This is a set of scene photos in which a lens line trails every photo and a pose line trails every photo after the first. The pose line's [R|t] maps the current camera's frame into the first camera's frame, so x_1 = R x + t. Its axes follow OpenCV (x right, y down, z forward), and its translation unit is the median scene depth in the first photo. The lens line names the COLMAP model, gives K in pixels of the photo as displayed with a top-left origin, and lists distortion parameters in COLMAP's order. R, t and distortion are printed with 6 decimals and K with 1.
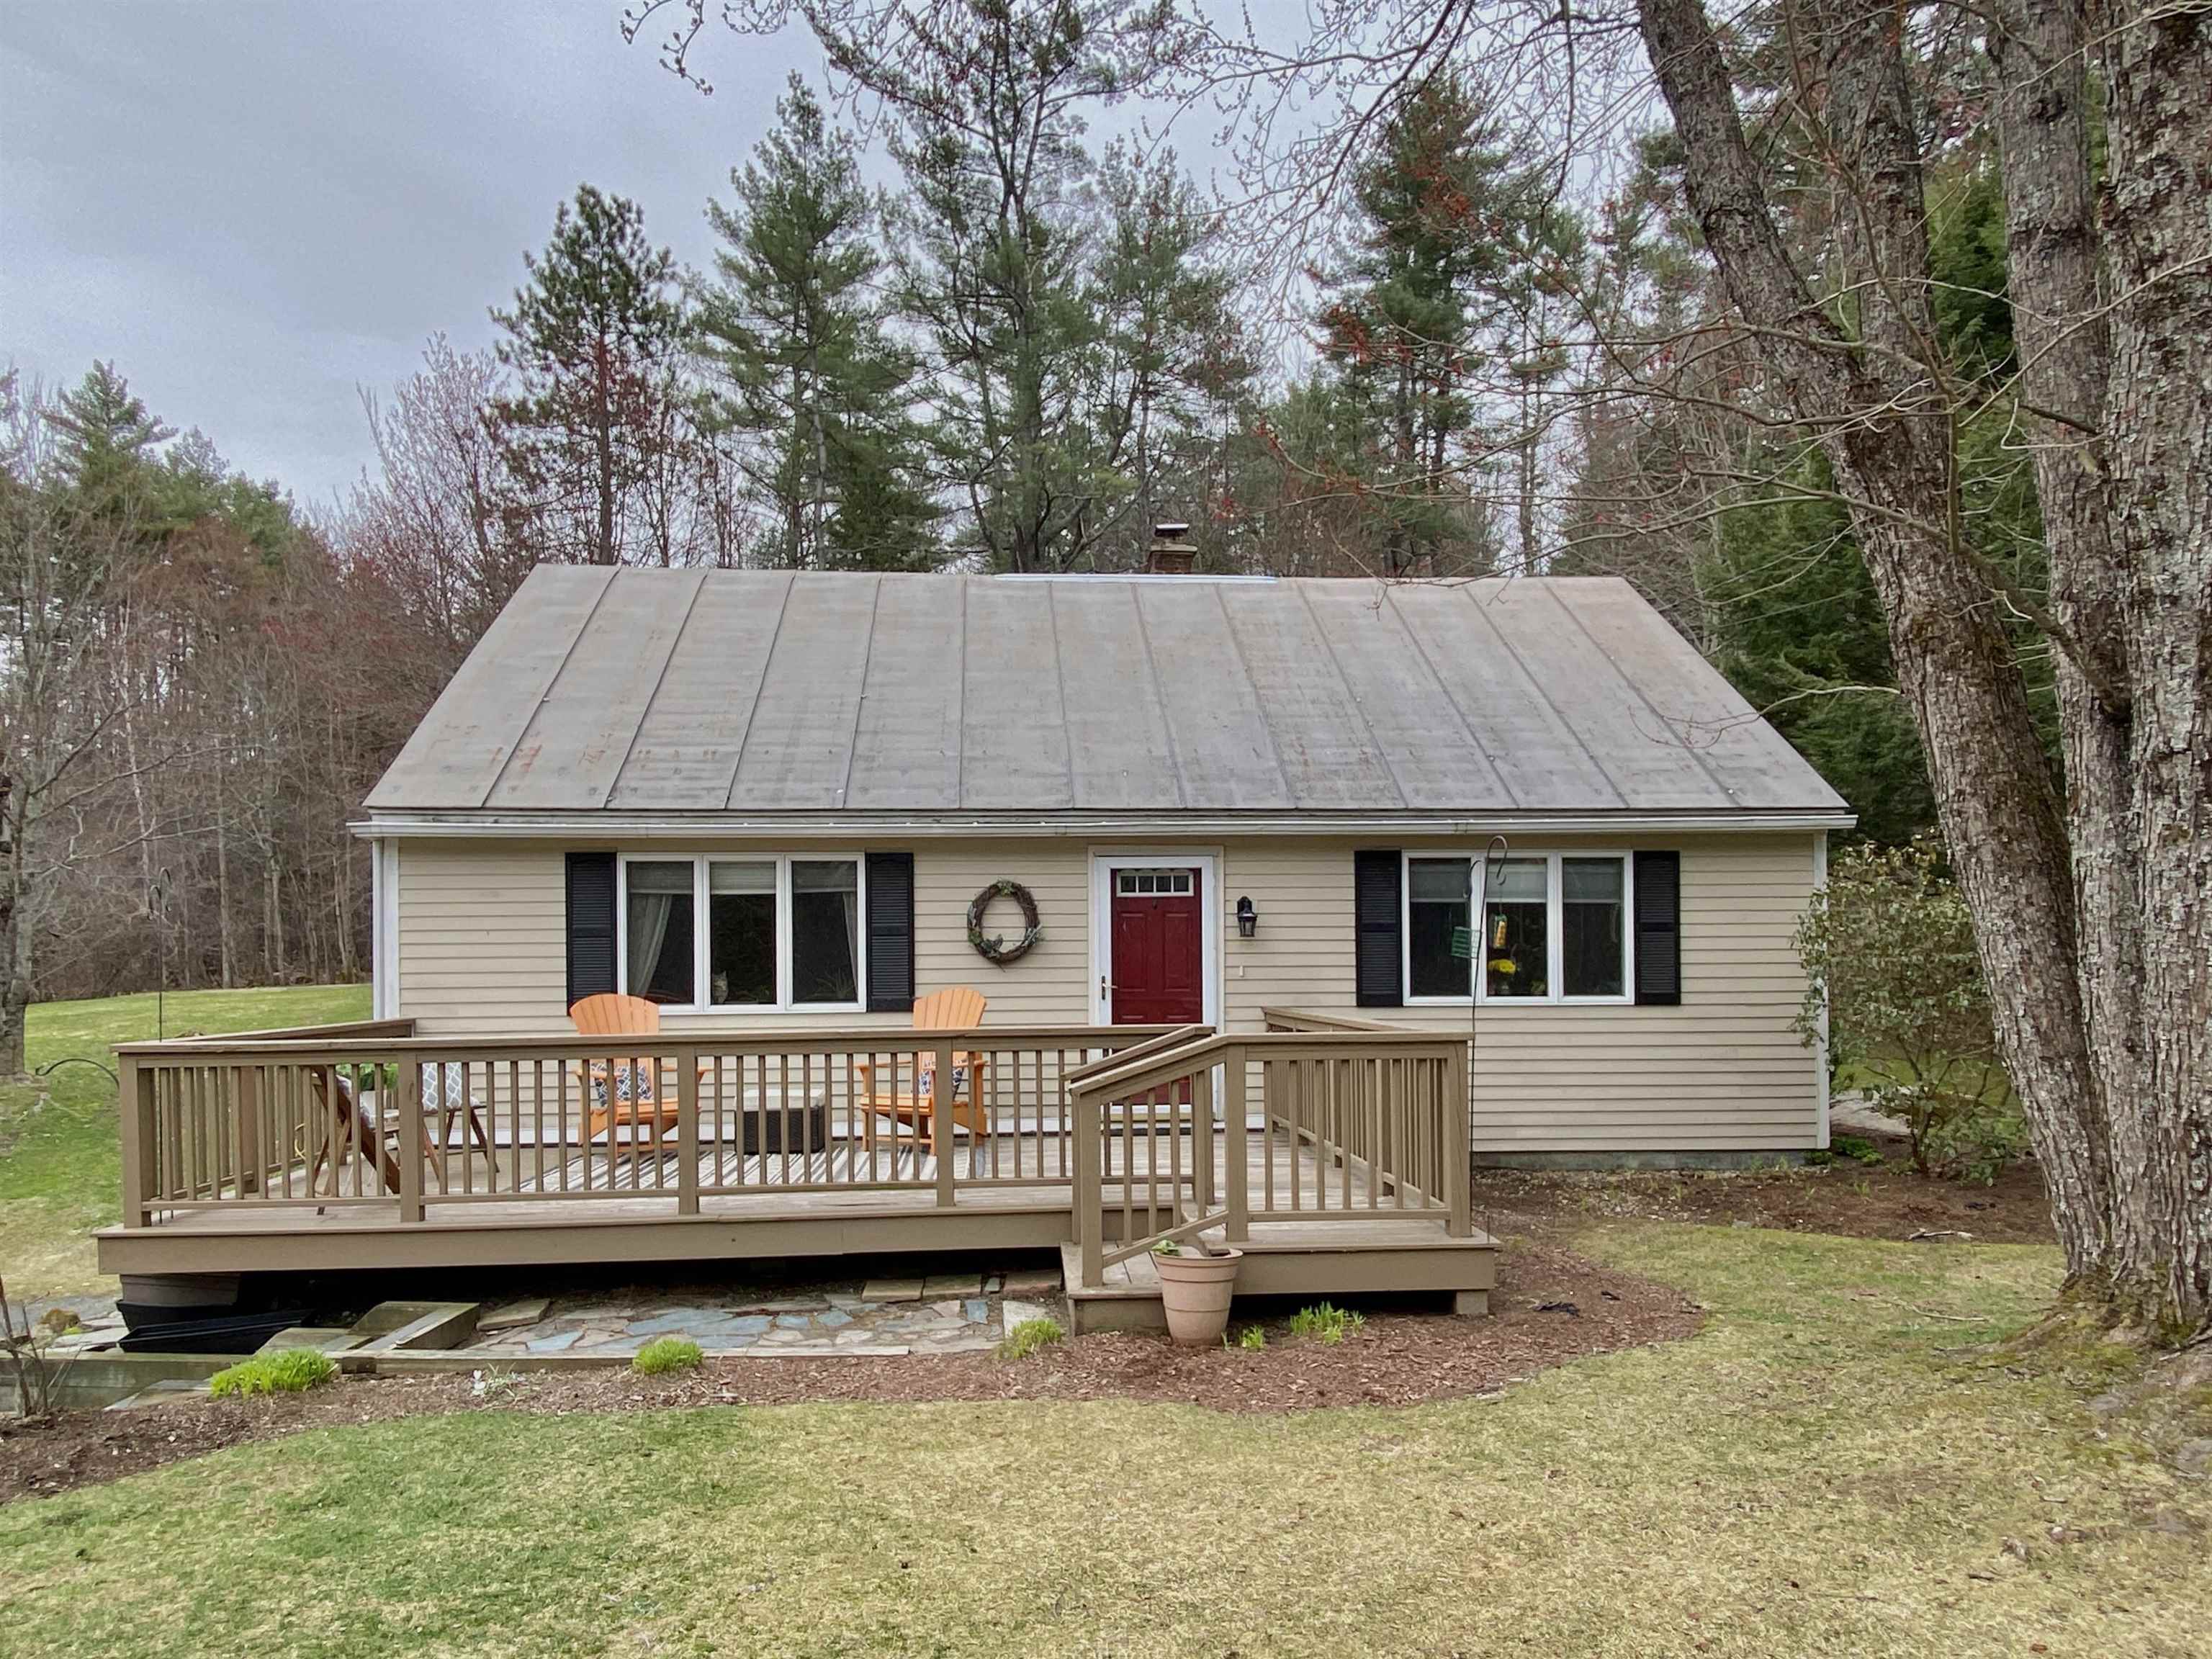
lens RADIAL K [[1434.0, 0, 1106.0], [0, 1434.0, 829.5], [0, 0, 1]] dist [0.100558, -0.101836]
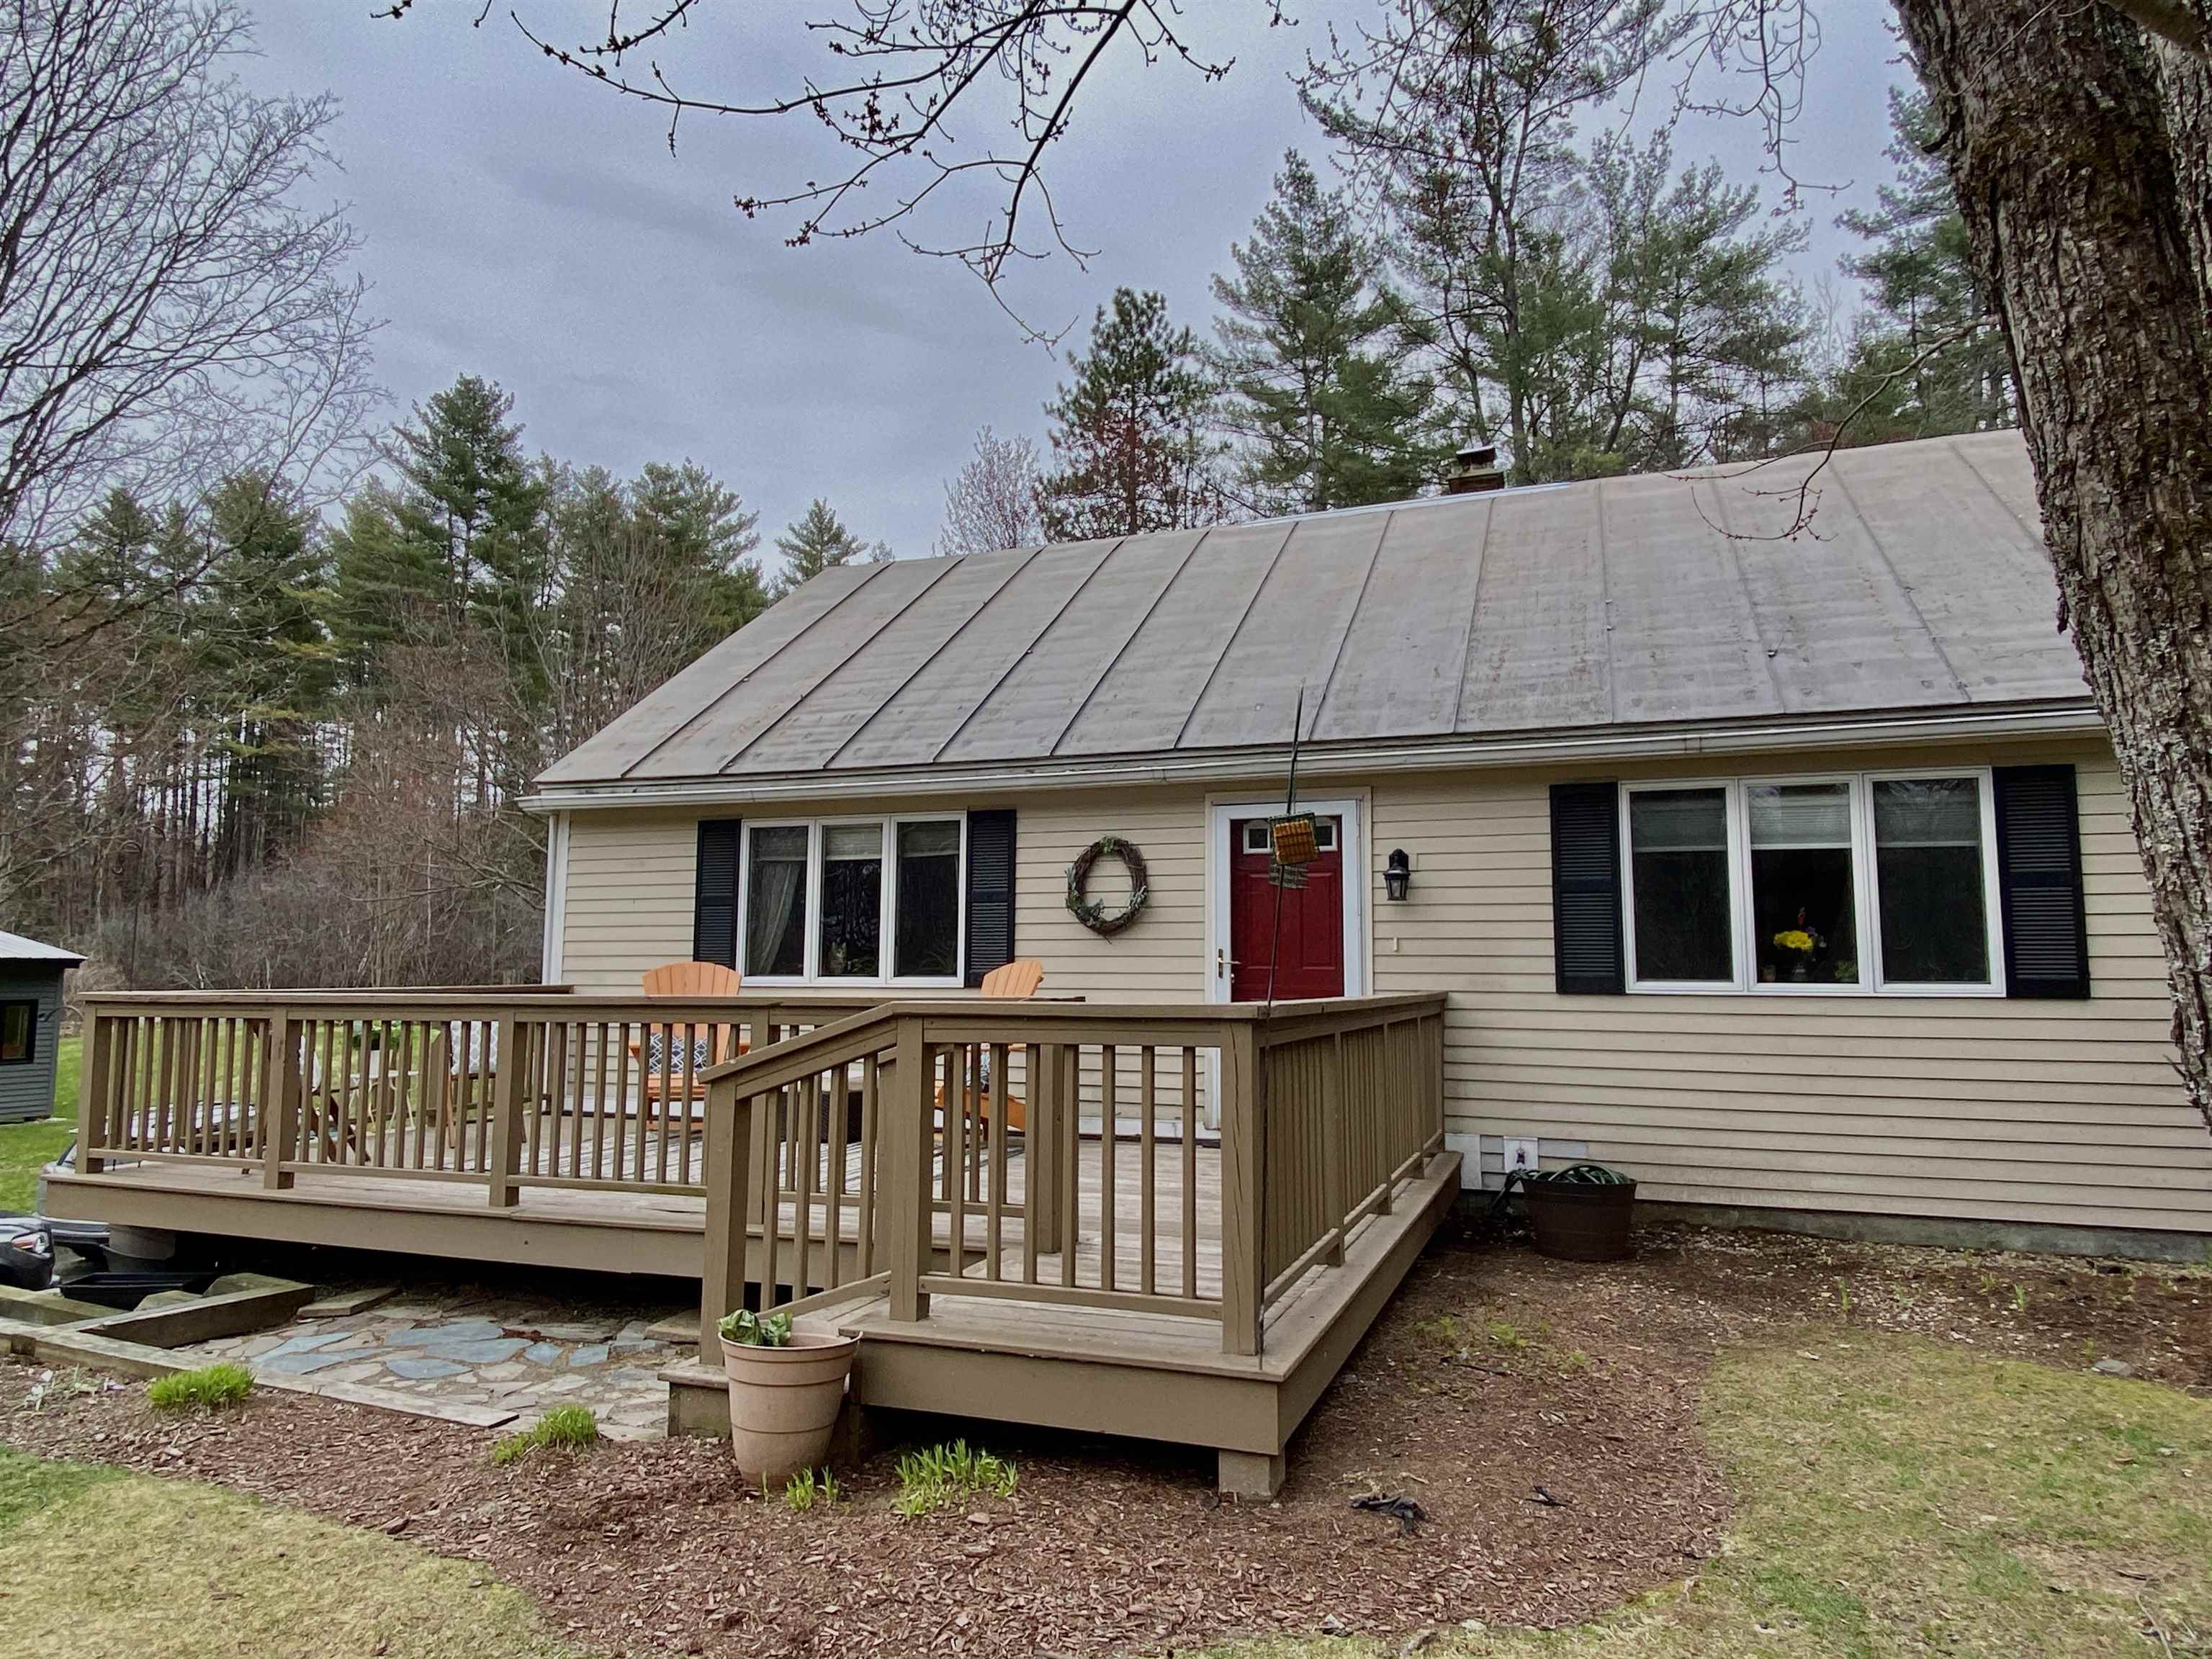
lens RADIAL K [[1329.3, 0, 1081.1], [0, 1329.3, 762.5], [0, 0, 1]] dist [0.049960, -0.050313]
pose [[0.912559, -0.052082, -0.405616, 0.230838], [0.028633, 0.997560, -0.063669, 0.040045], [0.407942, 0.046488, 0.911823, 0.255956]]
